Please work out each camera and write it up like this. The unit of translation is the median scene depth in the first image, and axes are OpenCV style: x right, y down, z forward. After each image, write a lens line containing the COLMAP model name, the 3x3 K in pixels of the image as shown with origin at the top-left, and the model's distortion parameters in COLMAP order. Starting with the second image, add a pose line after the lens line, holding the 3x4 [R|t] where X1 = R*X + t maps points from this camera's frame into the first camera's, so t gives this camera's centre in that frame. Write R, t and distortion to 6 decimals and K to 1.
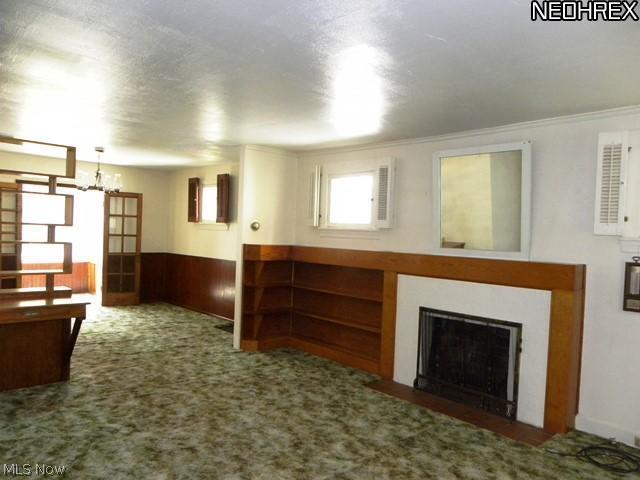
lens RADIAL K [[474.2, 0, 320.0], [0, 474.2, 240.0], [0, 0, 1]] dist [-0.003707, -0.003797]
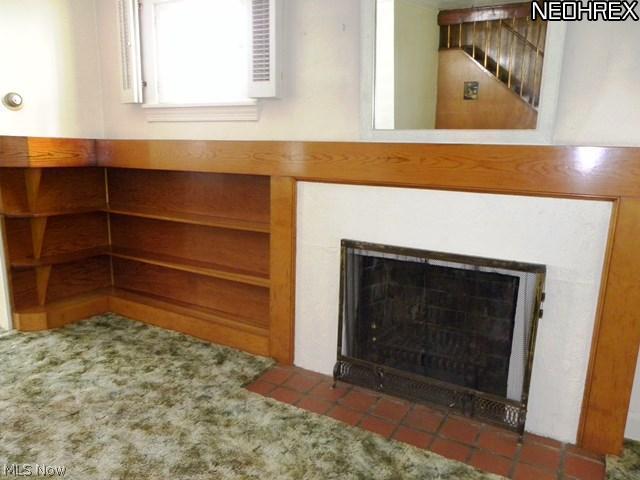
lens RADIAL K [[474.2, 0, 320.0], [0, 474.2, 240.0], [0, 0, 1]] dist [-0.003707, -0.003797]
pose [[0.954719, -0.073489, 0.288289, 0.028089], [0.018986, 0.982086, 0.187473, 0.036511], [-0.296902, -0.173510, 0.939012, 0.474867]]
